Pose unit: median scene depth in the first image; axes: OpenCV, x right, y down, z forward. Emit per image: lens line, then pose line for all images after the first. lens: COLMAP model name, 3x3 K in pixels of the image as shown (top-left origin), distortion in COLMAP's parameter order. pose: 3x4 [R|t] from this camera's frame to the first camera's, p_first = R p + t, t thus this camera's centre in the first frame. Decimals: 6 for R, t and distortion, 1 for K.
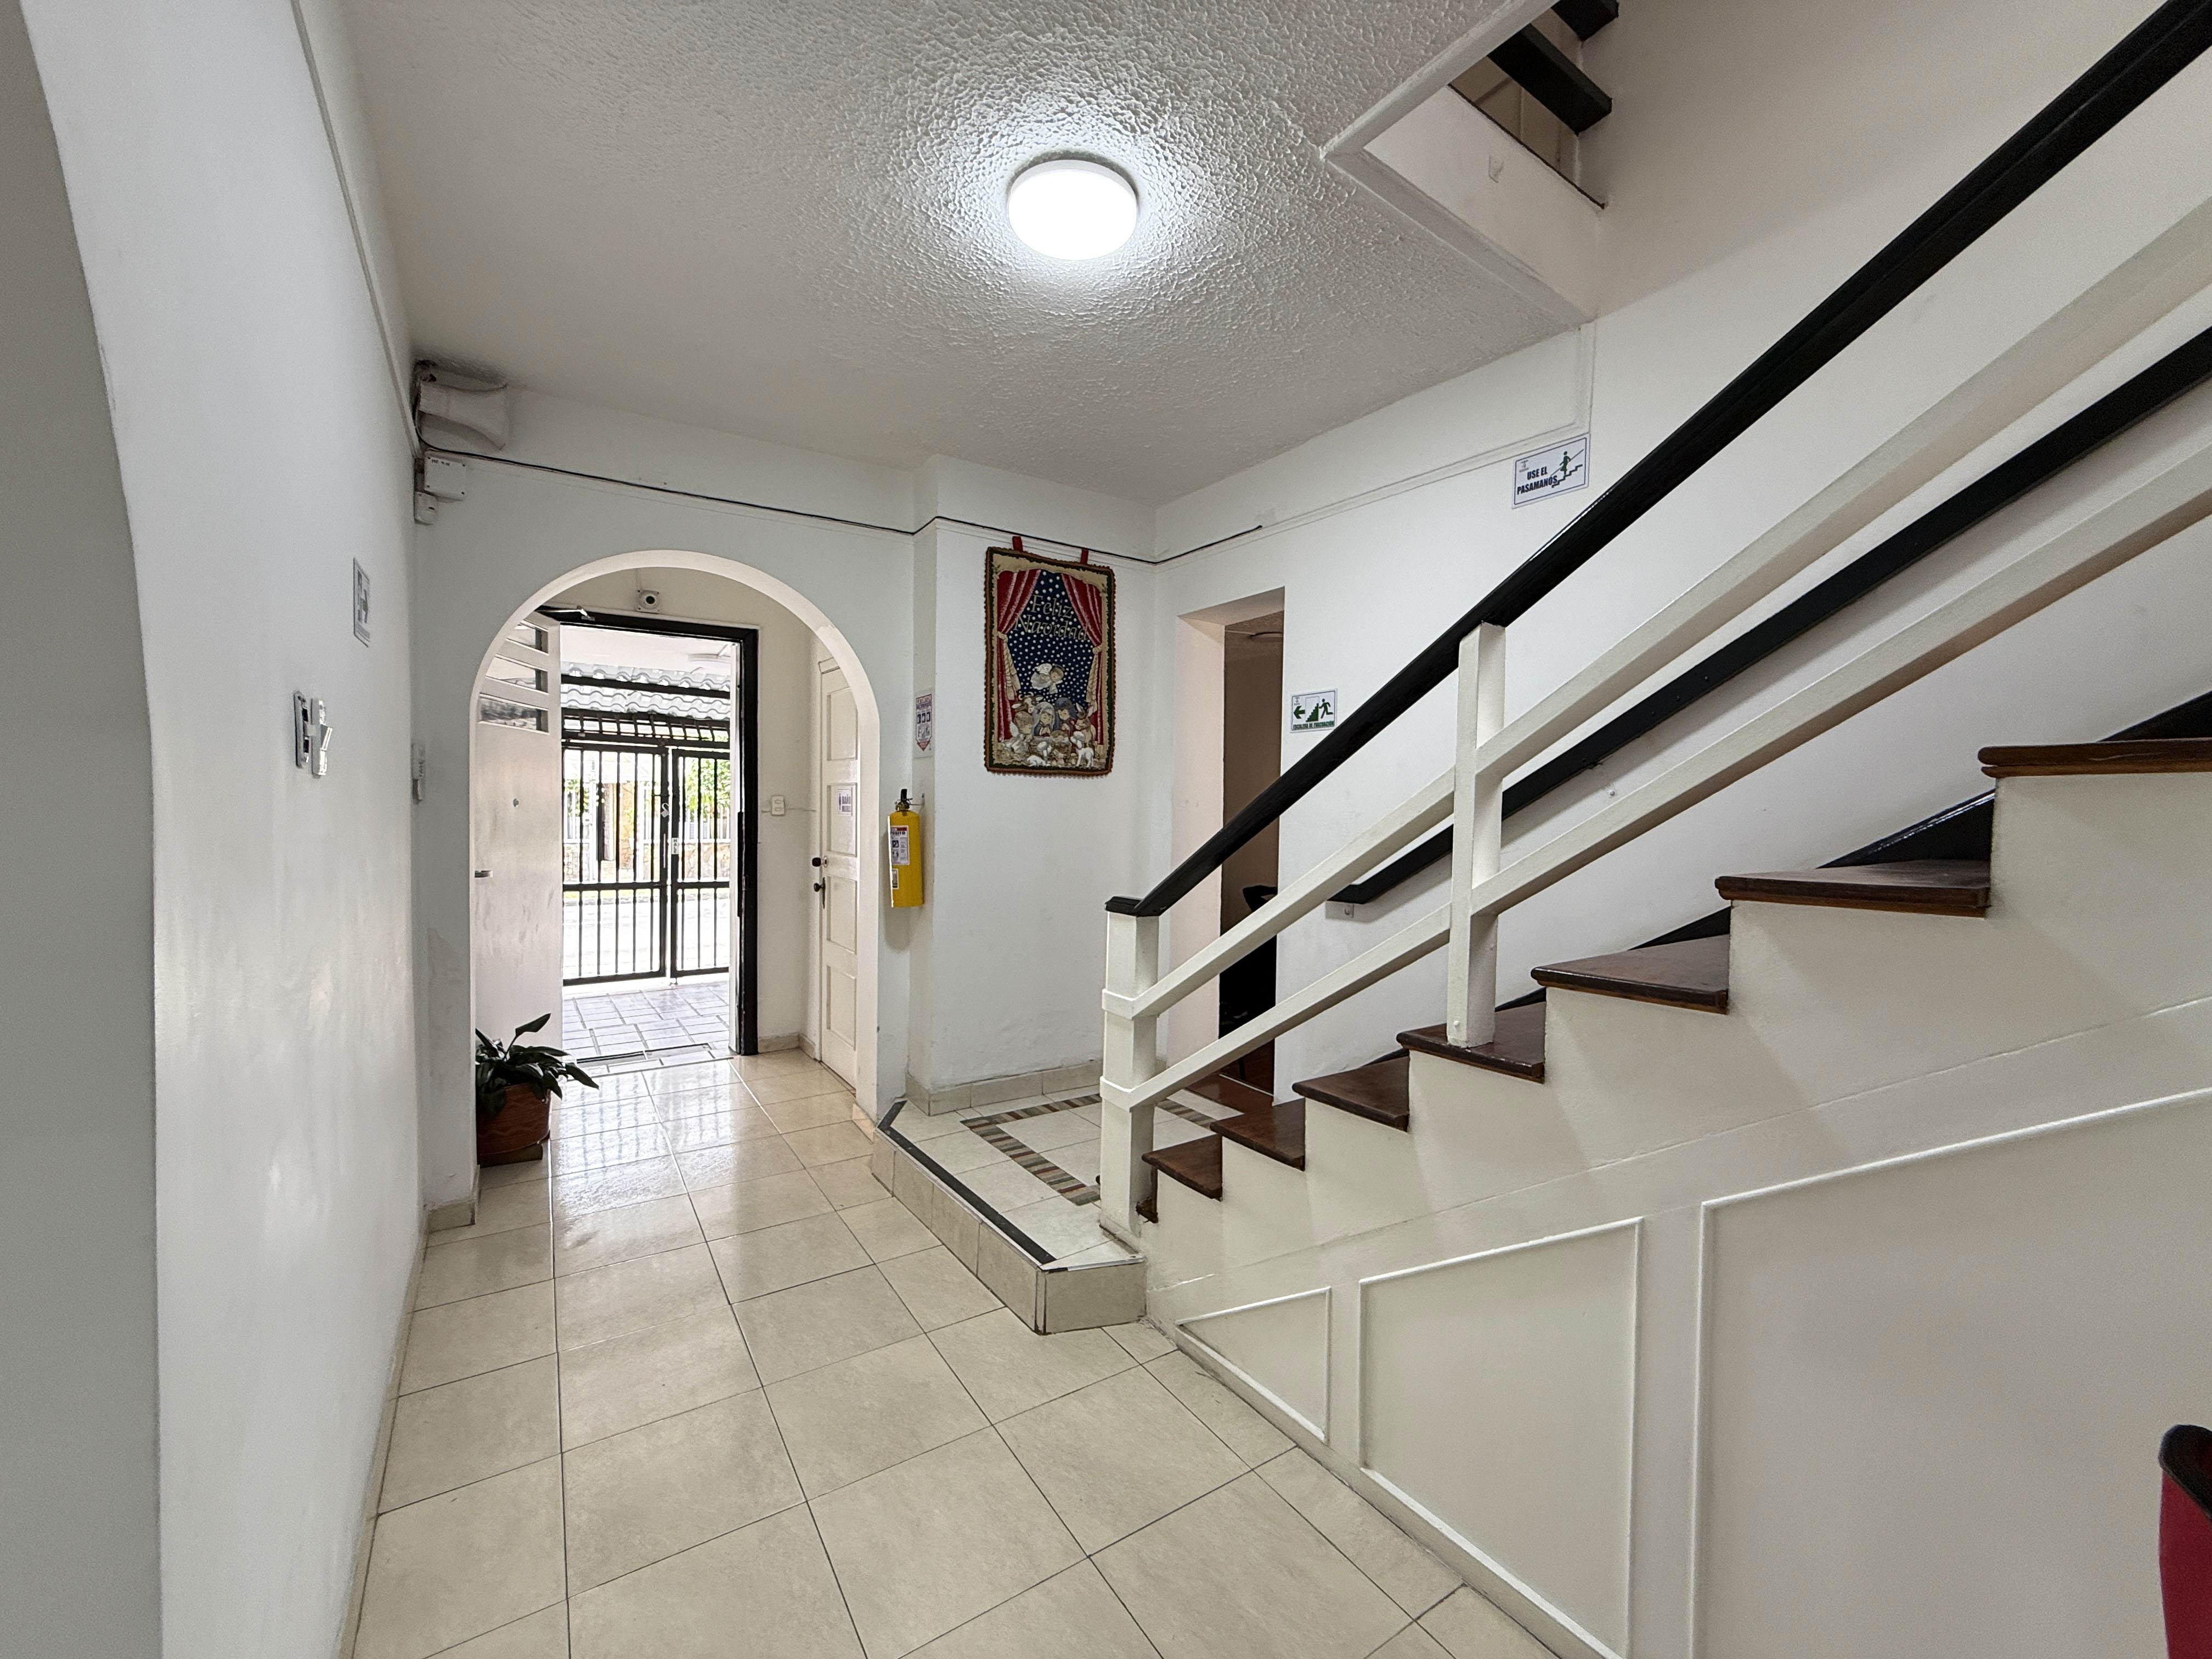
lens RADIAL K [[880.9, 0, 1101.7], [0, 880.9, 830.0], [0, 0, 1]] dist [-0.000786, -0.000125]
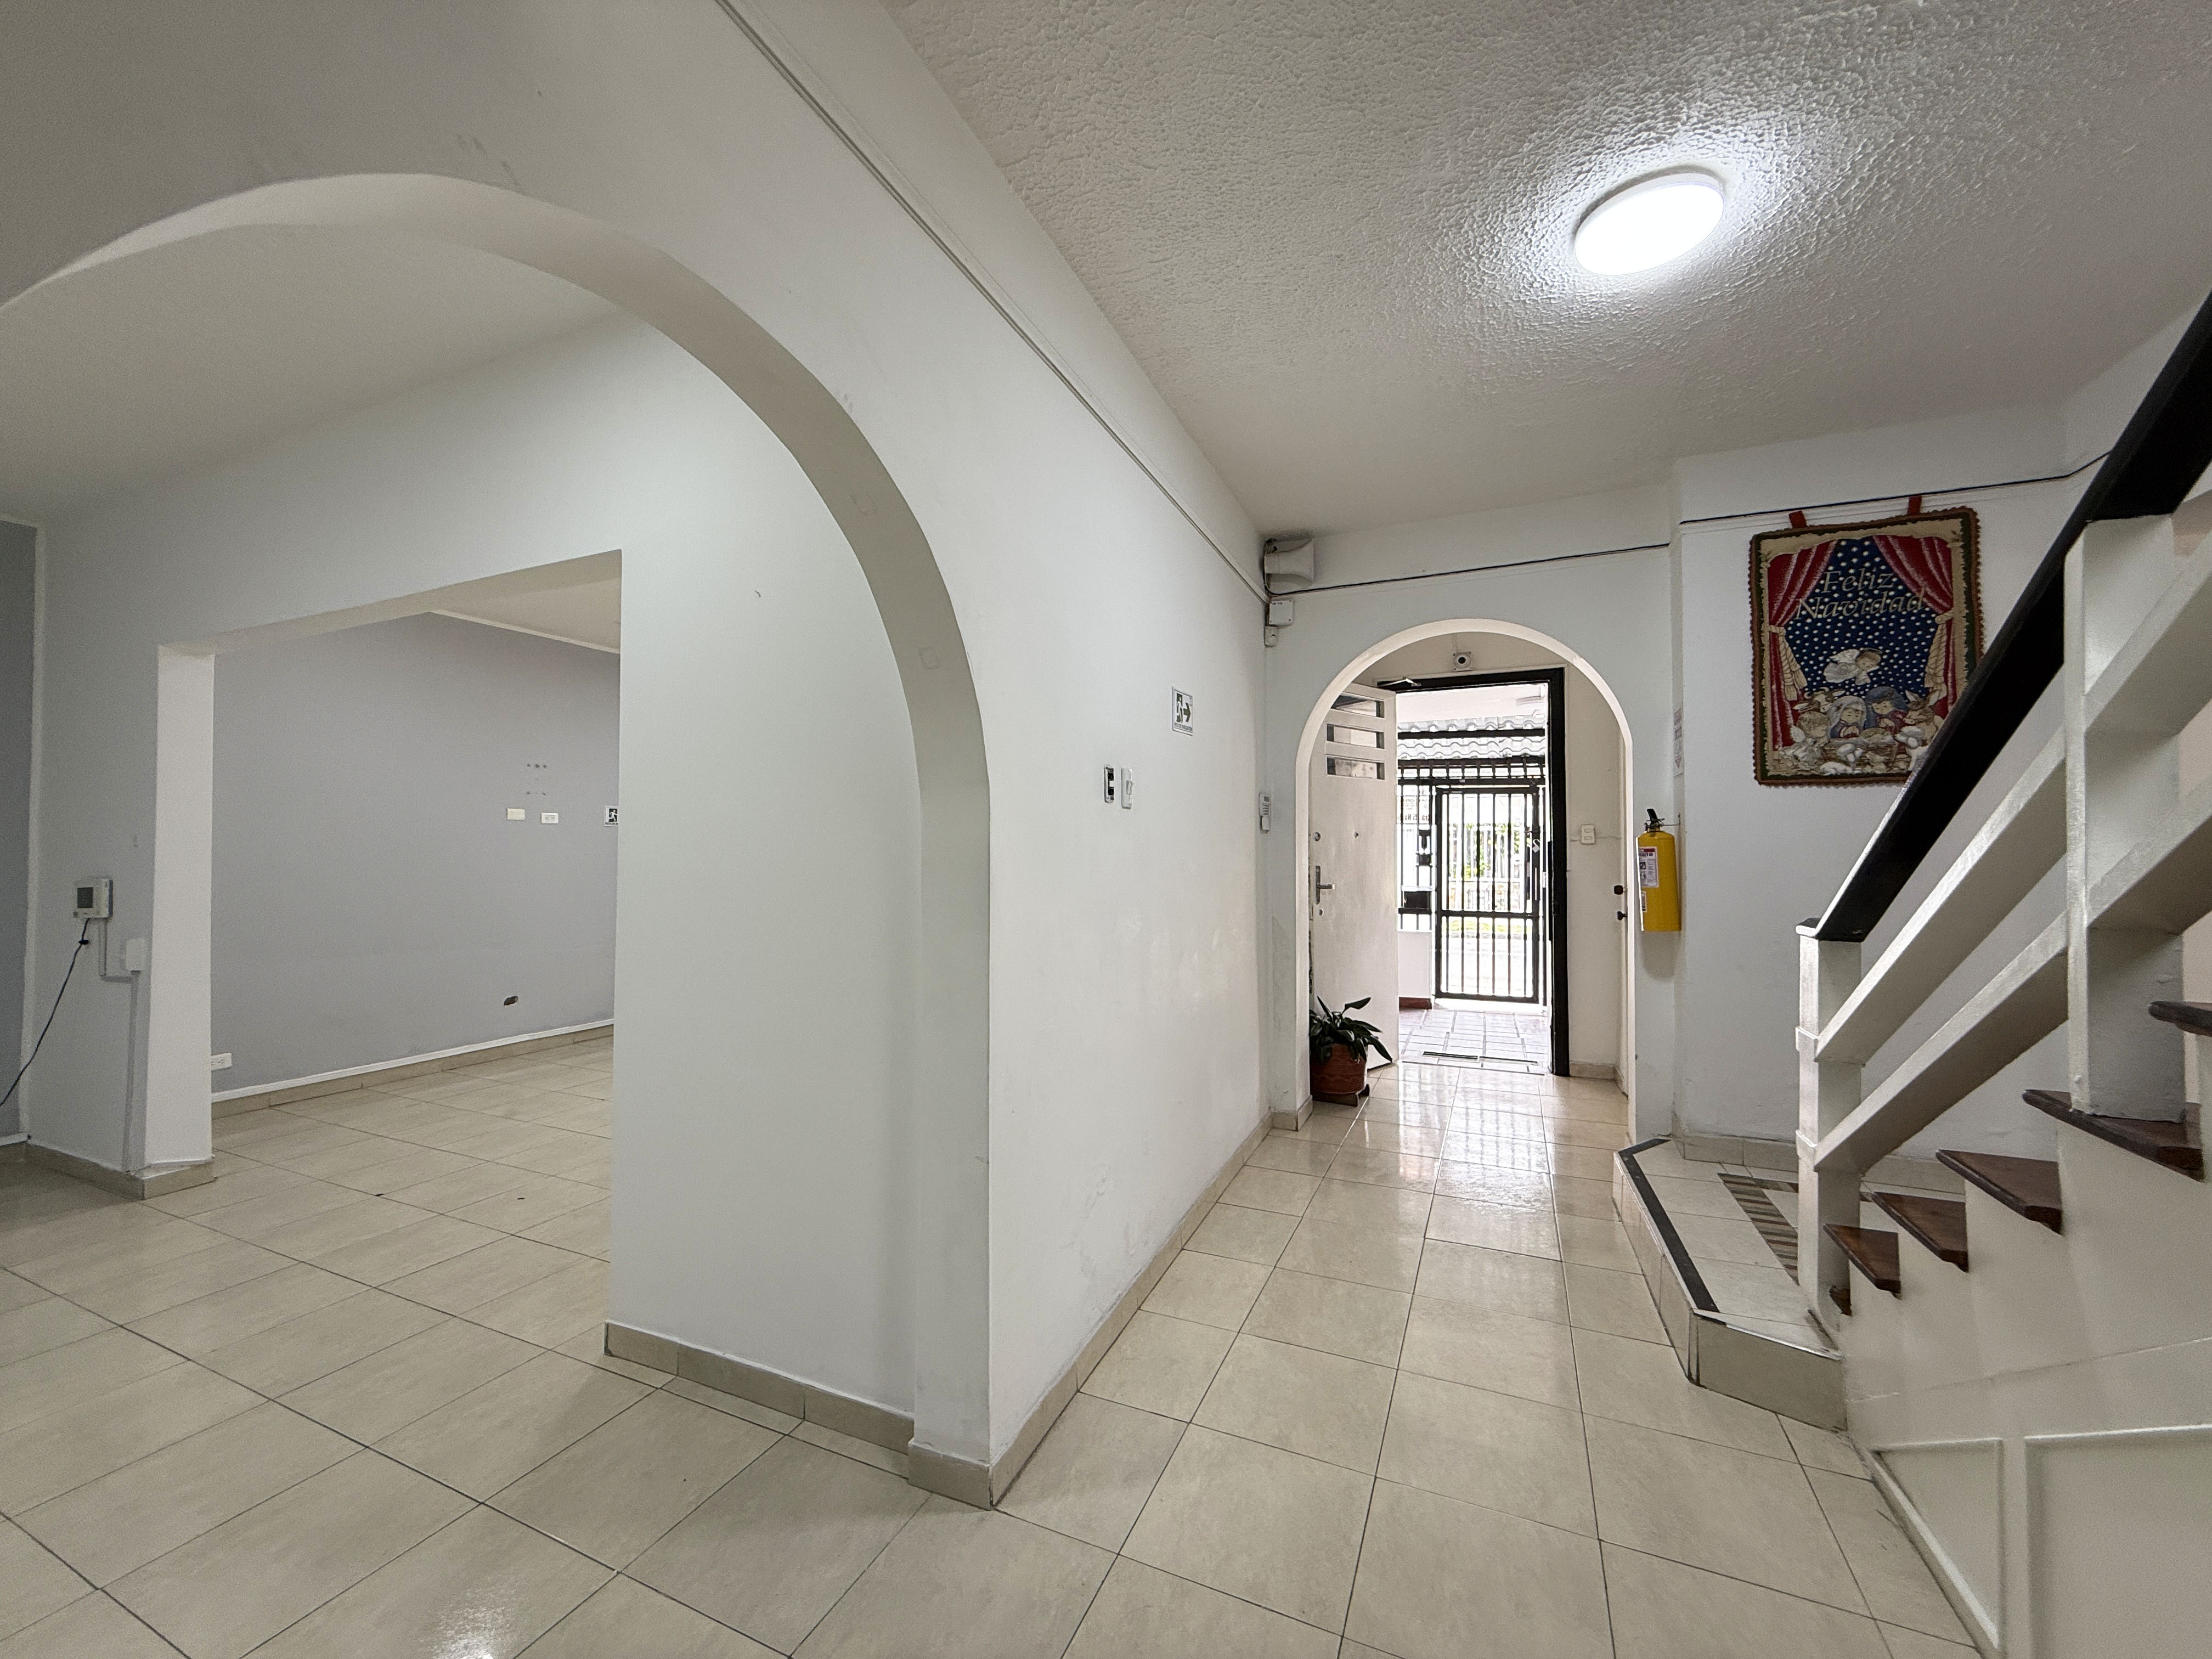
lens RADIAL K [[875.6, 0, 1098.9], [0, 875.6, 828.1], [0, 0, 1]] dist [-0.001218, -0.000187]
pose [[0.537520, -0.030032, -0.842716, 0.246100], [-0.014525, 0.998888, -0.044862, 0.025173], [0.843126, 0.036355, 0.536486, -0.027343]]
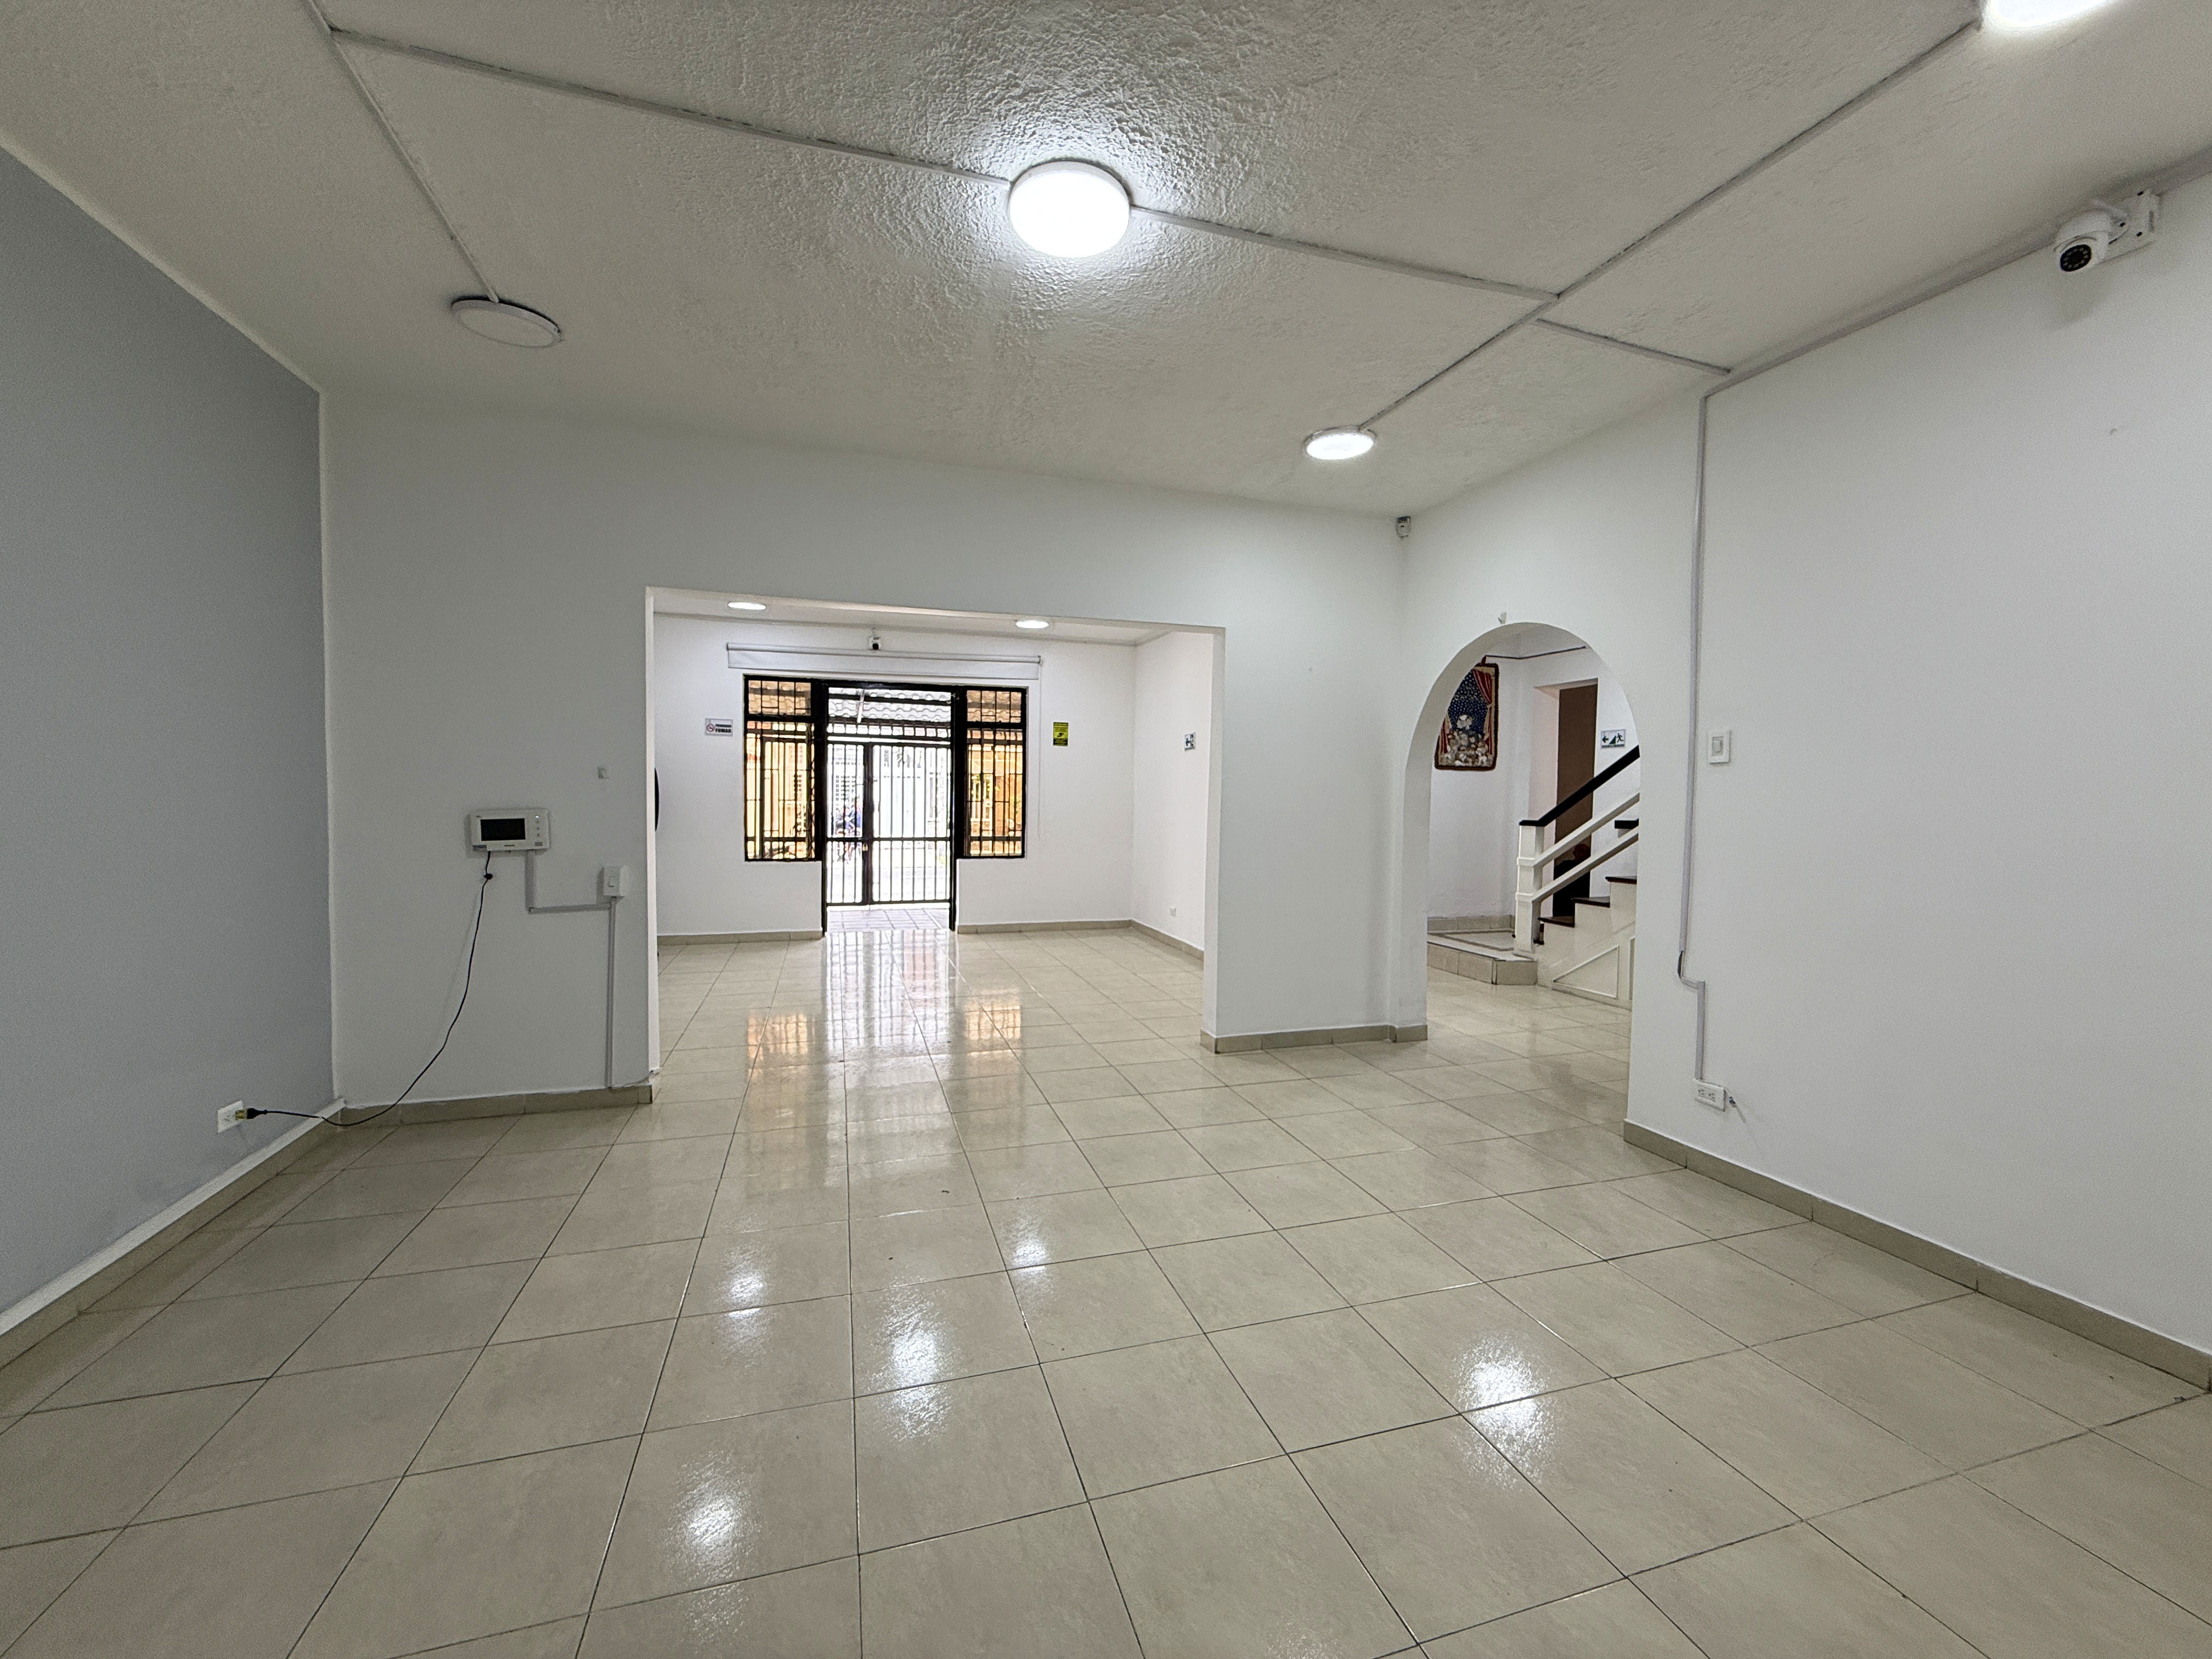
lens RADIAL K [[874.5, 0, 1104.7], [0, 874.5, 821.7], [0, 0, 1]] dist [-0.000467, -0.000041]
pose [[0.960015, 0.010966, -0.279732, -0.292570], [-0.010185, 0.999939, 0.004245, 0.055547], [0.279762, -0.001226, 0.960069, -1.160062]]
